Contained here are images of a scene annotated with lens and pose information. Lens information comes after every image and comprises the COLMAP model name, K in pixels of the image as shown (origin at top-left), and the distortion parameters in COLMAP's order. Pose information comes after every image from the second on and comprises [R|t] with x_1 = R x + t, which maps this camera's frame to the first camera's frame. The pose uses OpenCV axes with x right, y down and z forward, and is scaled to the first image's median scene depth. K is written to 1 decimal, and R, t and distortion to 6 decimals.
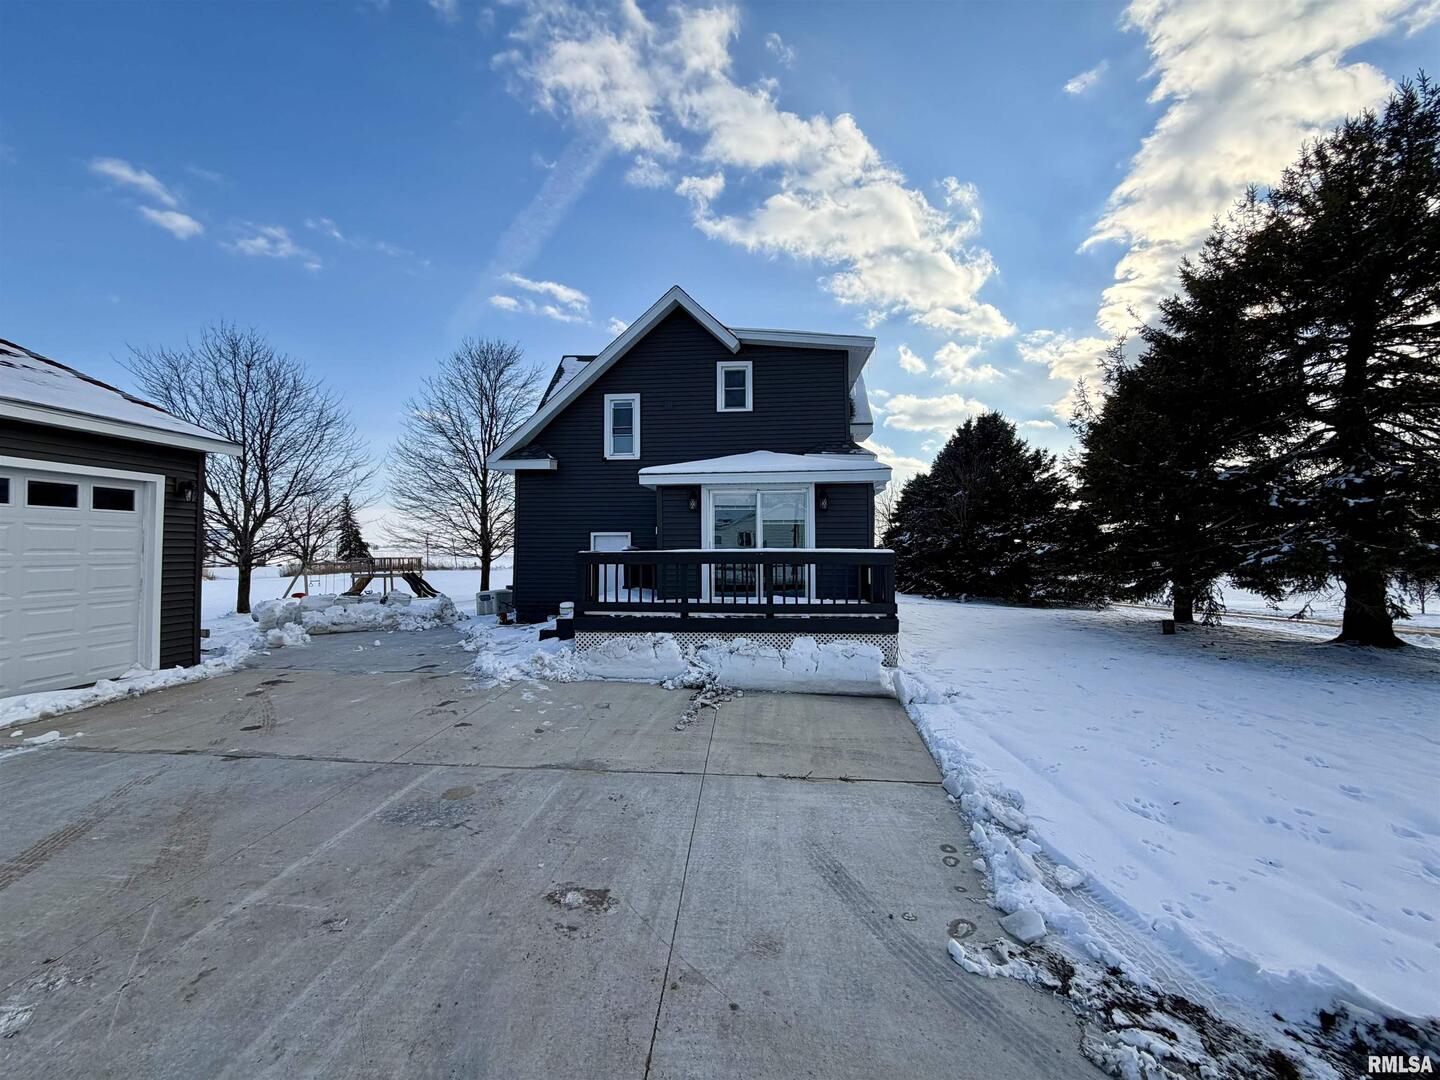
lens RADIAL K [[588.1, 0, 716.4], [0, 588.1, 533.1], [0, 0, 1]] dist [0.012434, 0.000034]
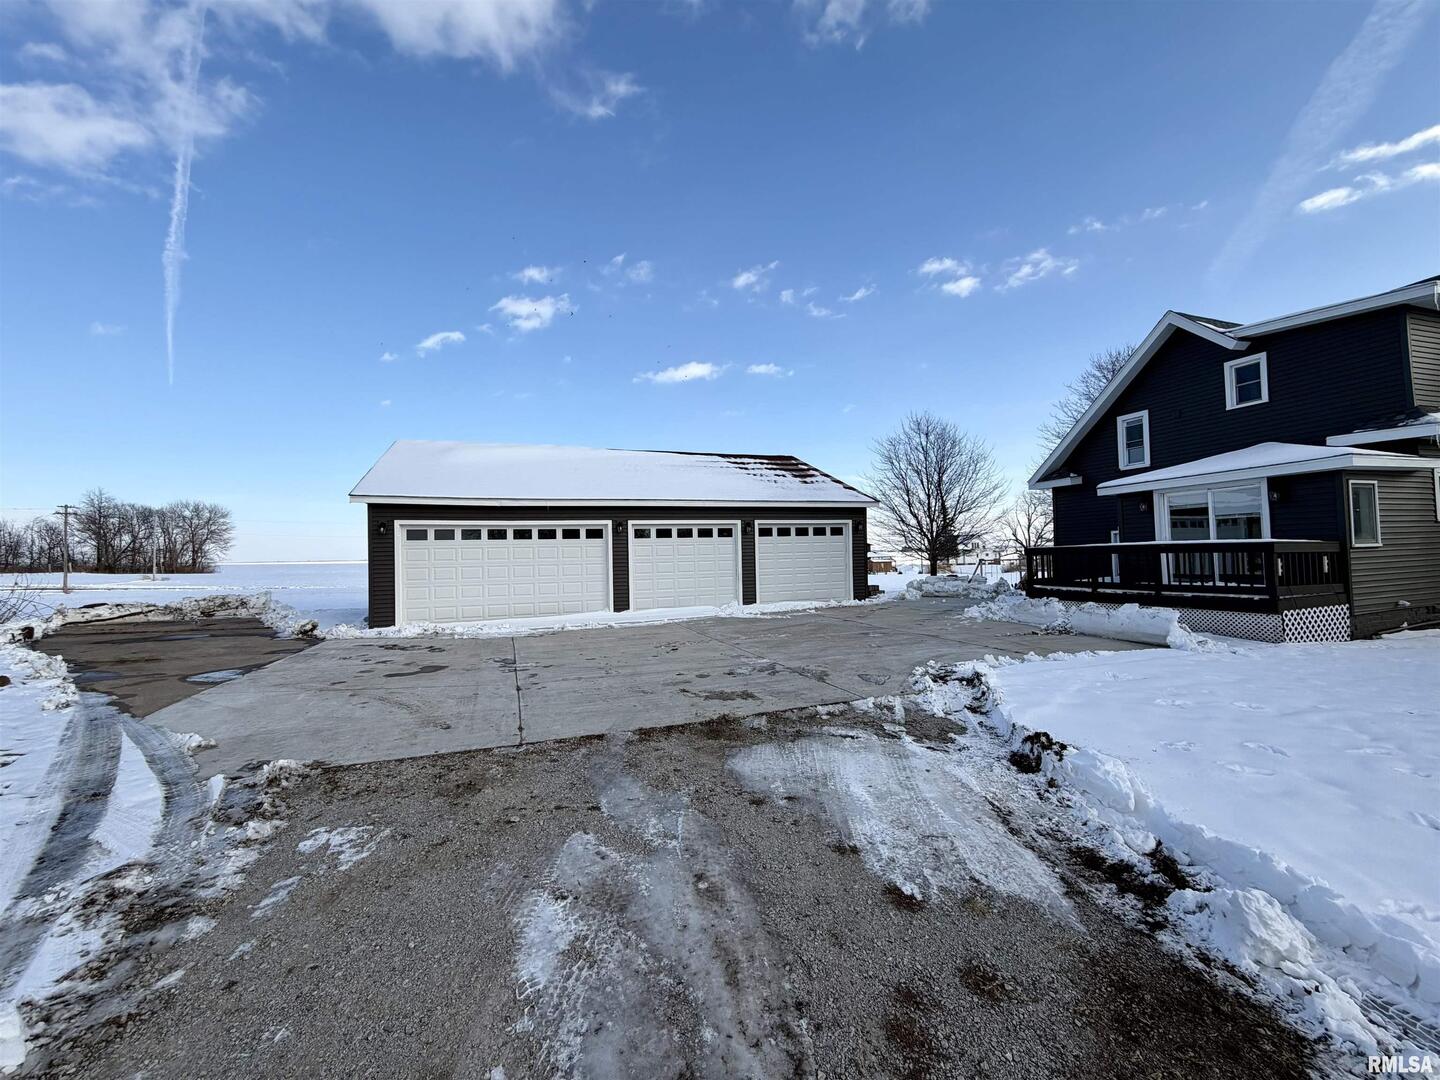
lens RADIAL K [[578.8, 0, 714.4], [0, 578.8, 544.9], [0, 0, 1]] dist [-0.001490, -0.000063]
pose [[0.417191, -0.028787, -0.908363, 0.686758], [0.050376, 0.998694, -0.008513, -0.003496], [0.907422, -0.042208, 0.418096, -0.343556]]
